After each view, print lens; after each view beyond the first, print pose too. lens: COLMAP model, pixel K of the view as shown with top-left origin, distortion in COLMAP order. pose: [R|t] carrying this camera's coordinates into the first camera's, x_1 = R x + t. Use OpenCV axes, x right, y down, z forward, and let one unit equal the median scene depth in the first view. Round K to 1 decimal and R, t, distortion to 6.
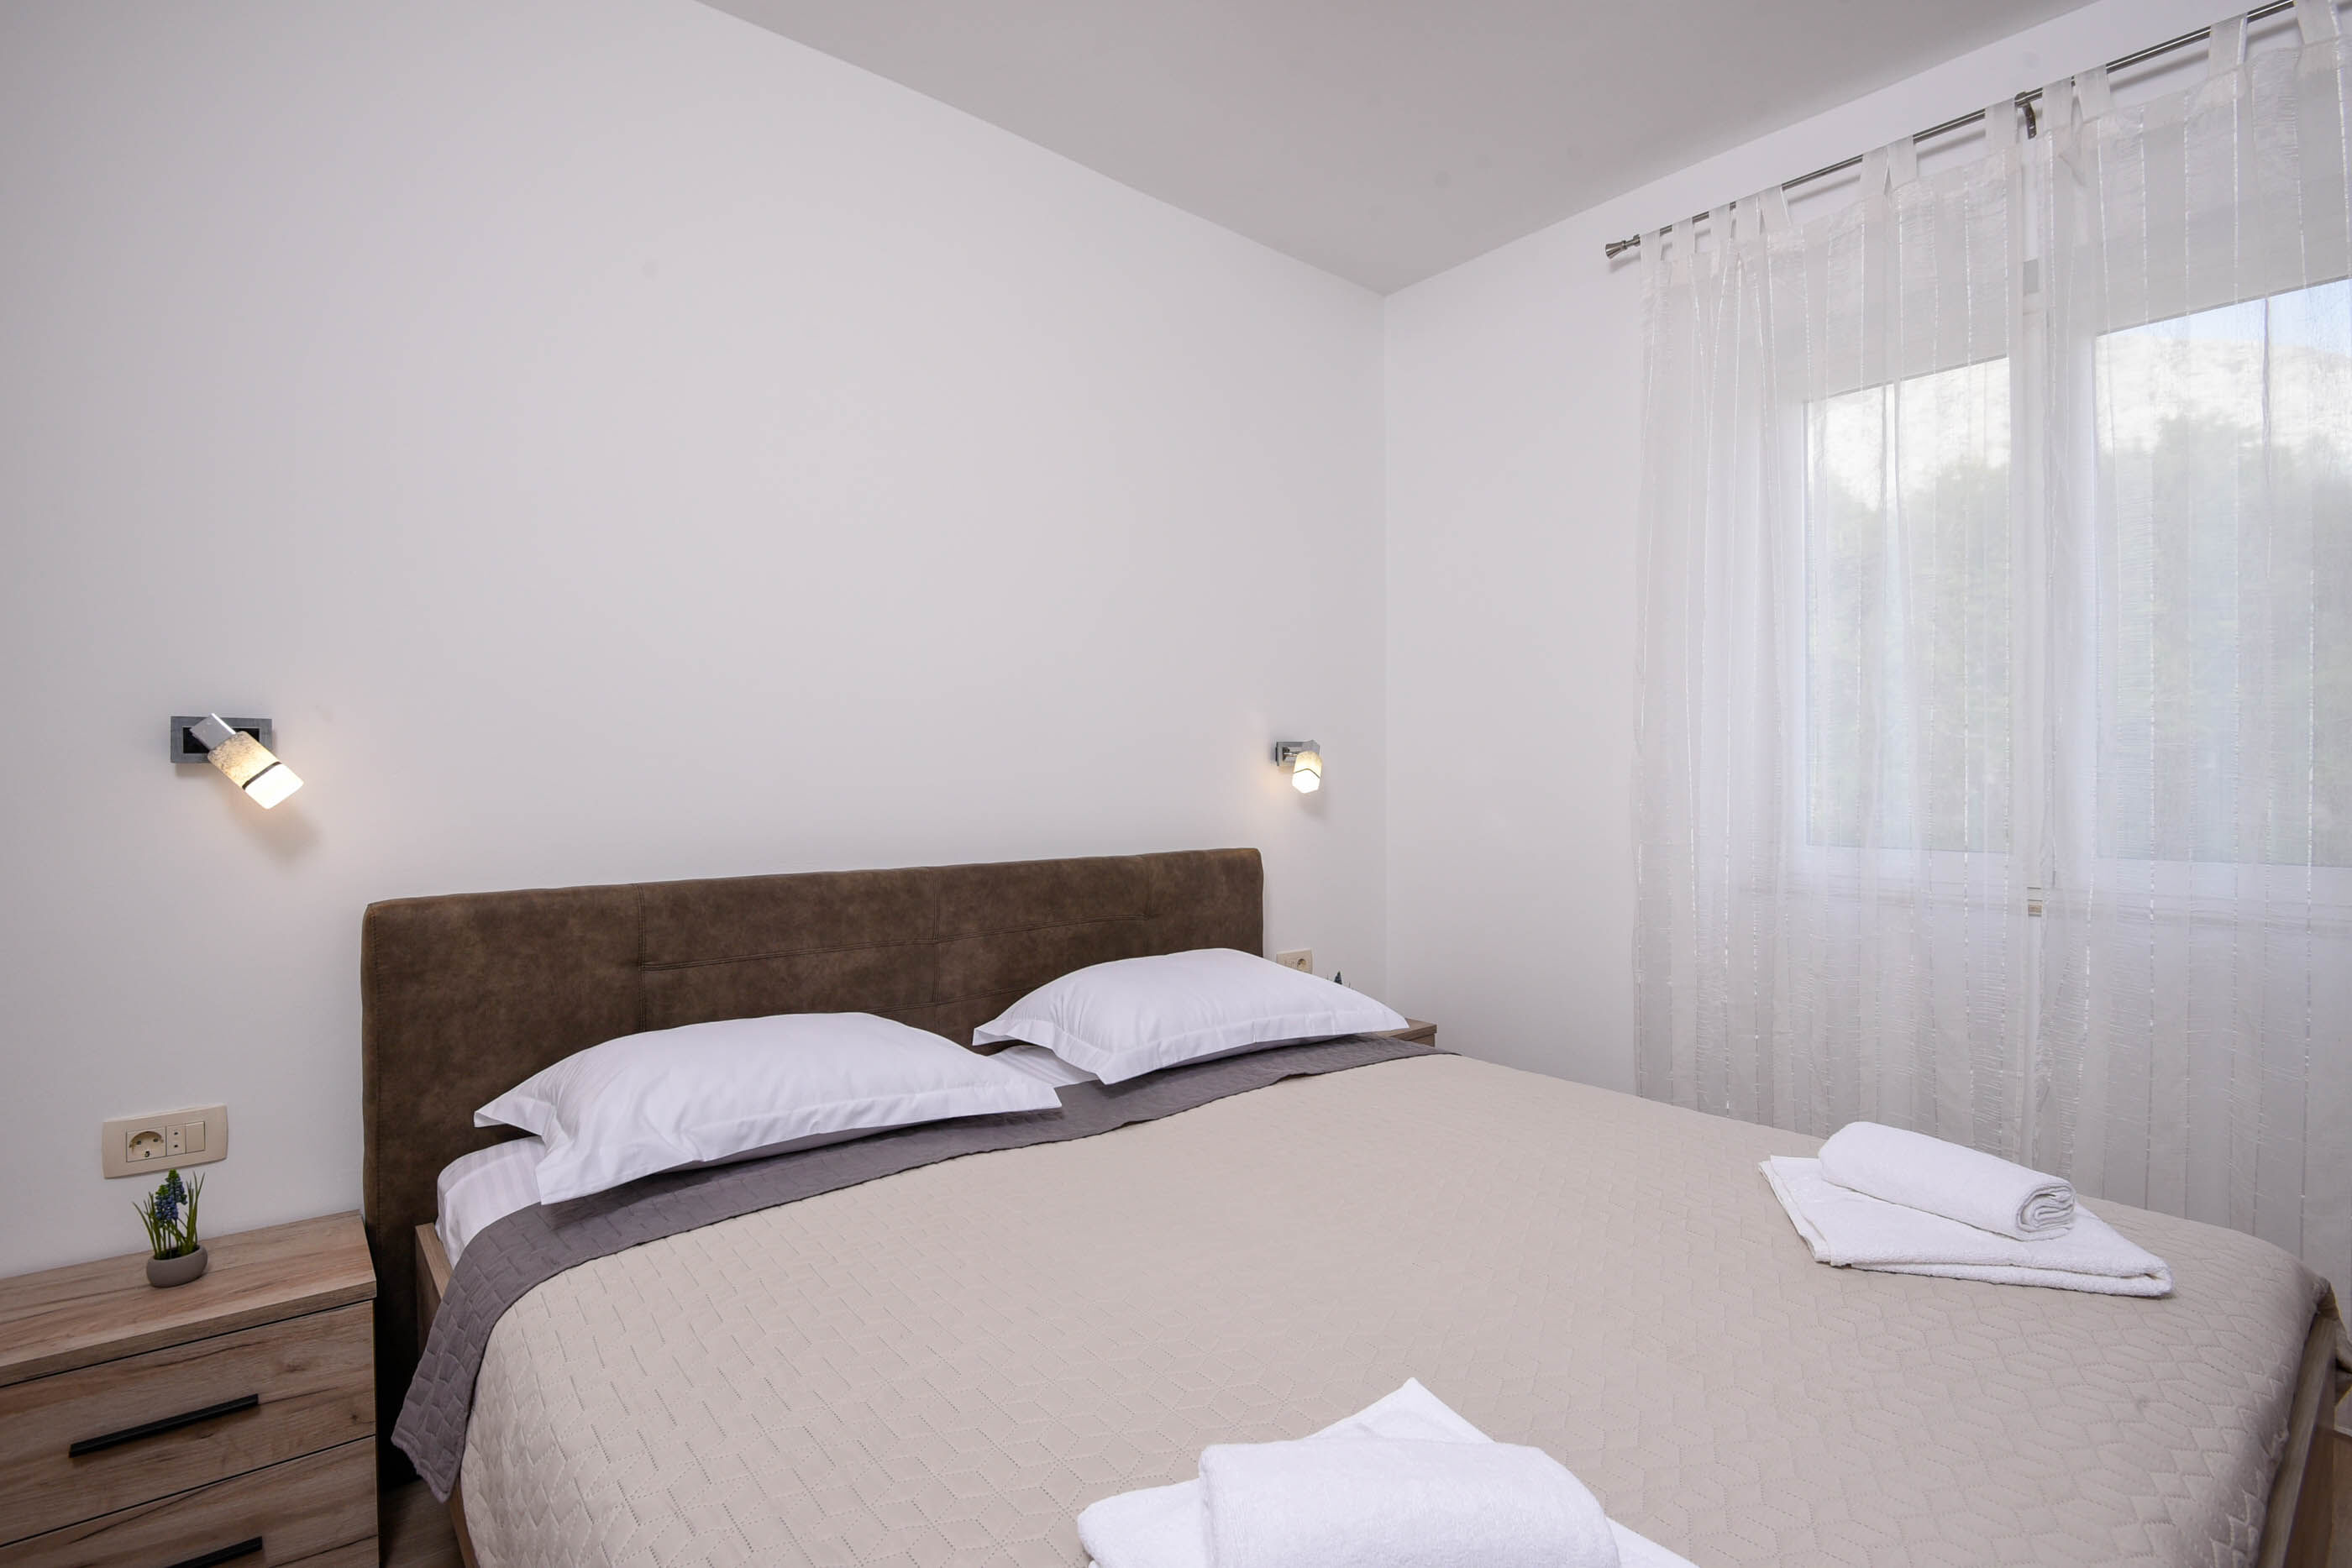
lens RADIAL K [[1169.7, 0, 1191.0], [0, 1169.7, 781.4], [0, 0, 1]] dist [0.001298, 0.000948]
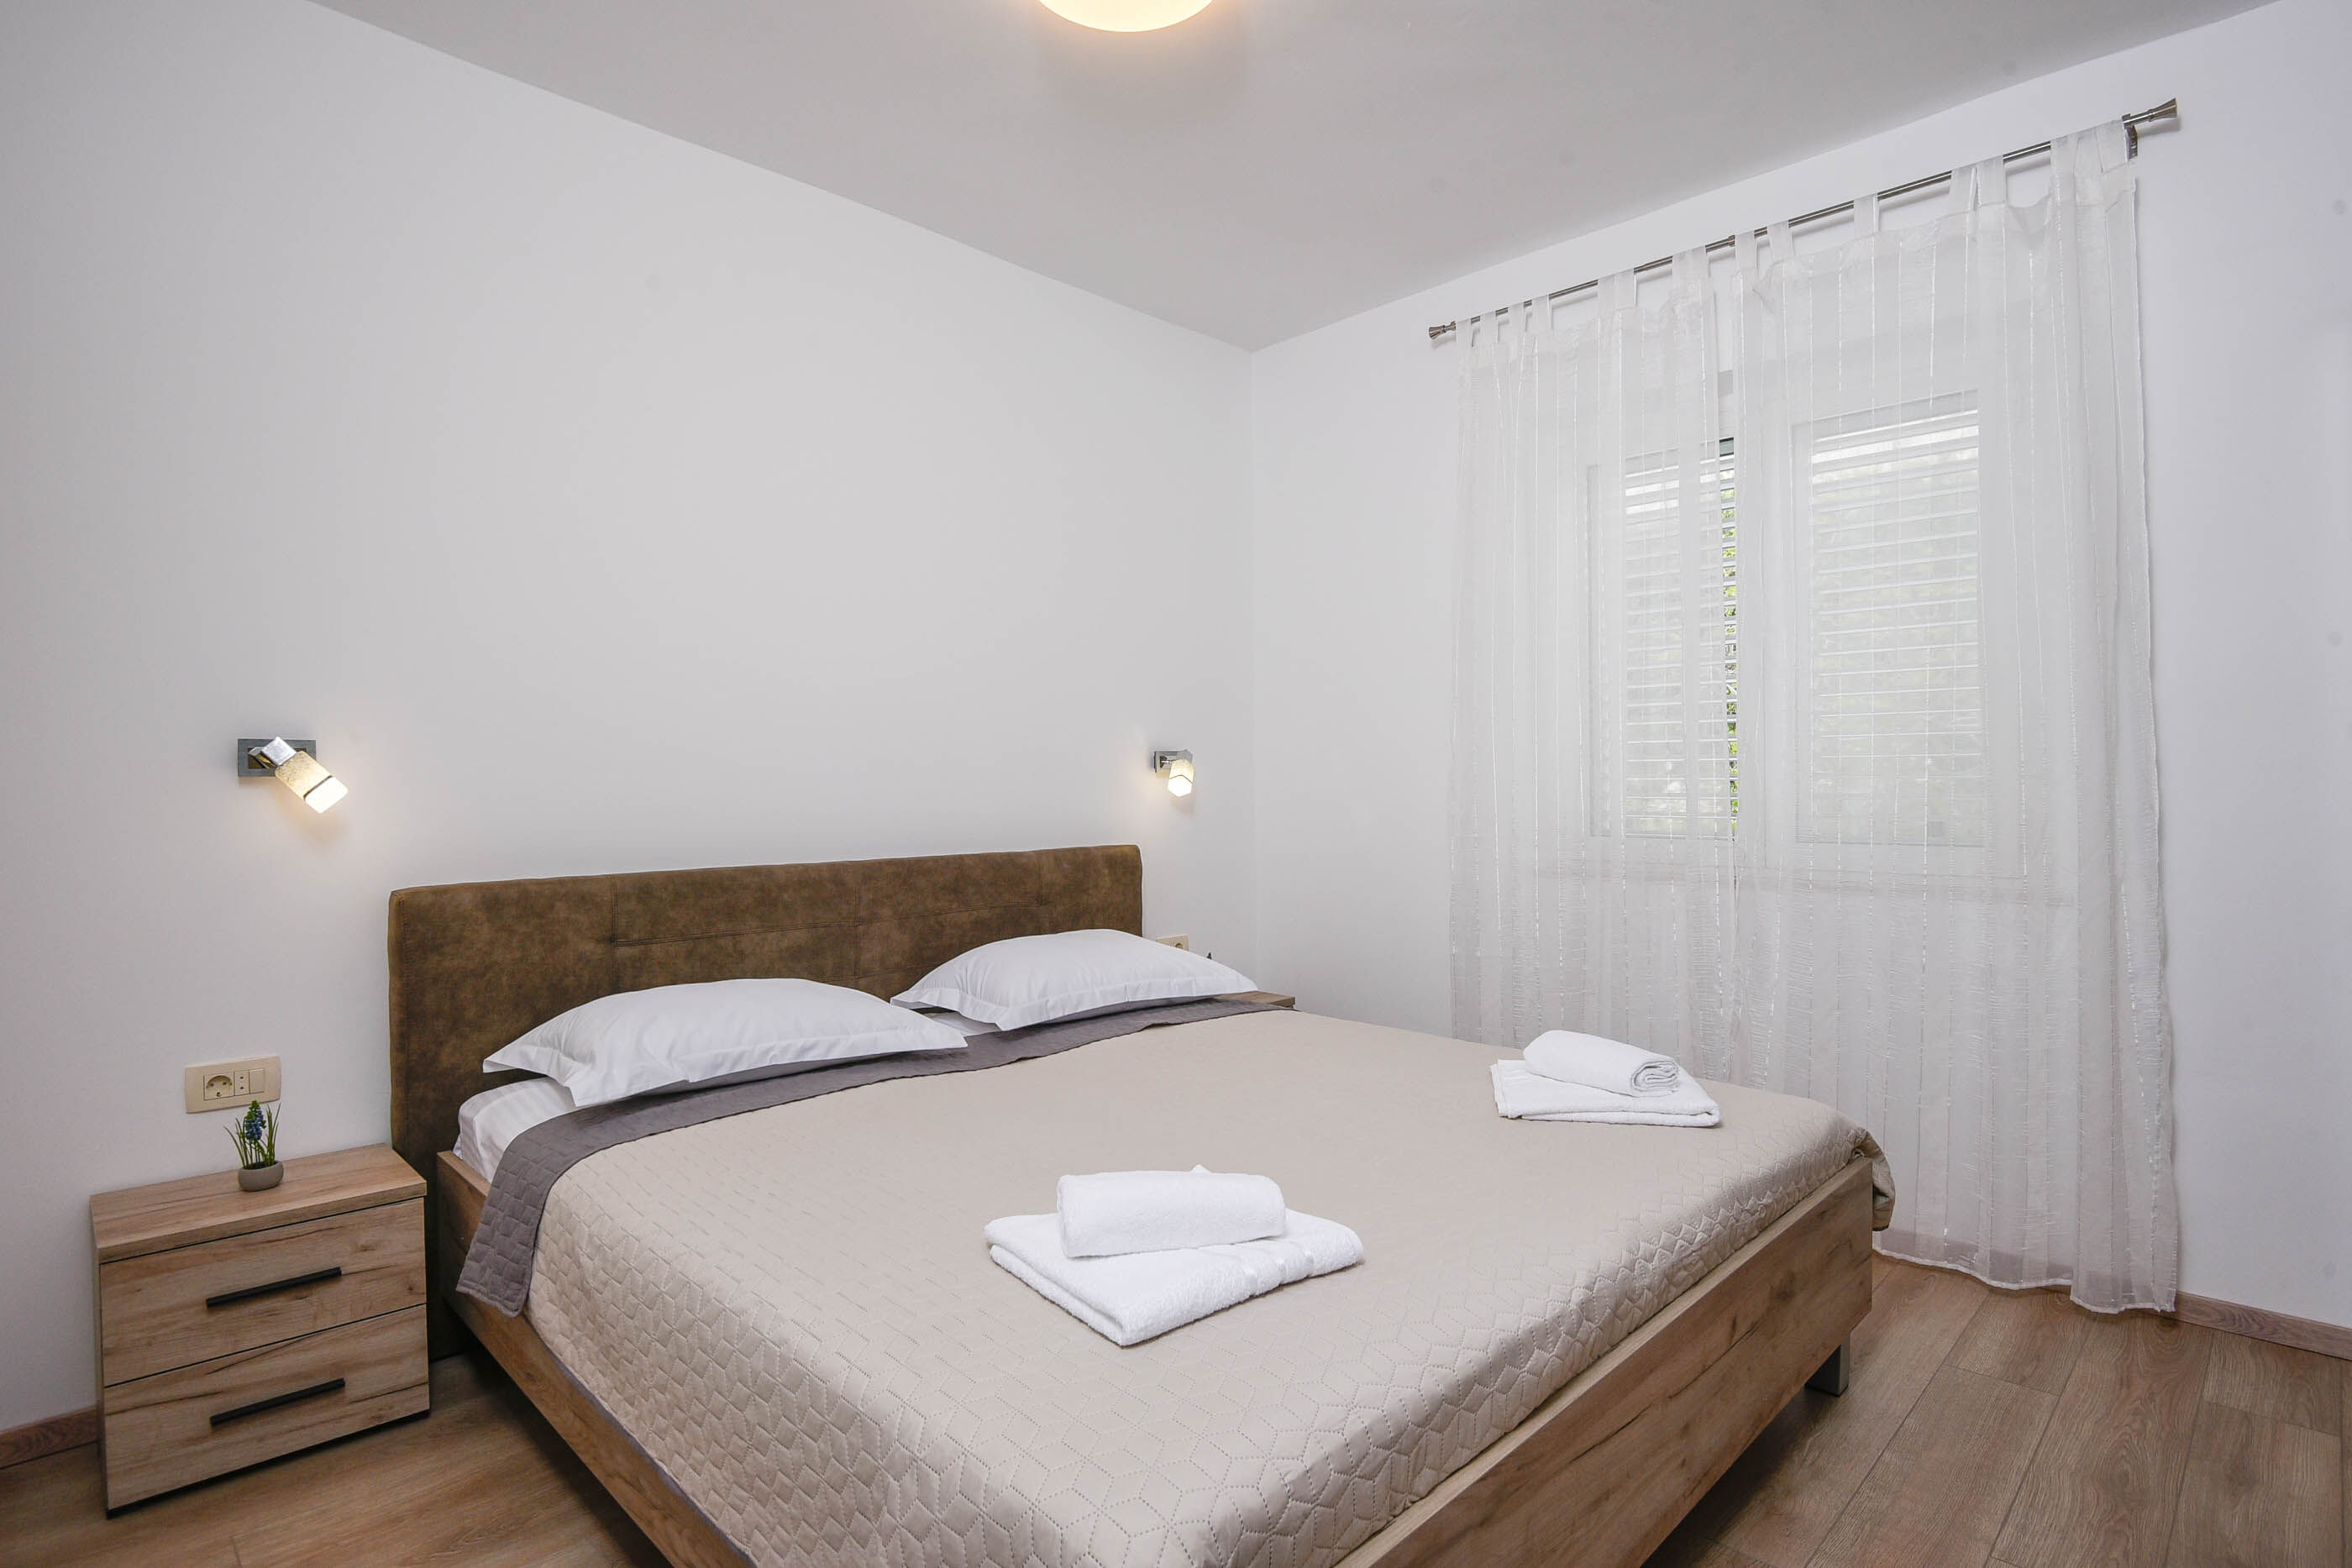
lens RADIAL K [[1169.1, 0, 1173.0], [0, 1169.1, 785.4], [0, 0, 1]] dist [-0.000180, -0.000703]
pose [[0.997564, -0.006851, 0.069416, 0.025282], [0.006927, 0.999976, -0.000852, 0.001140], [-0.069409, 0.001331, 0.997587, -0.280220]]
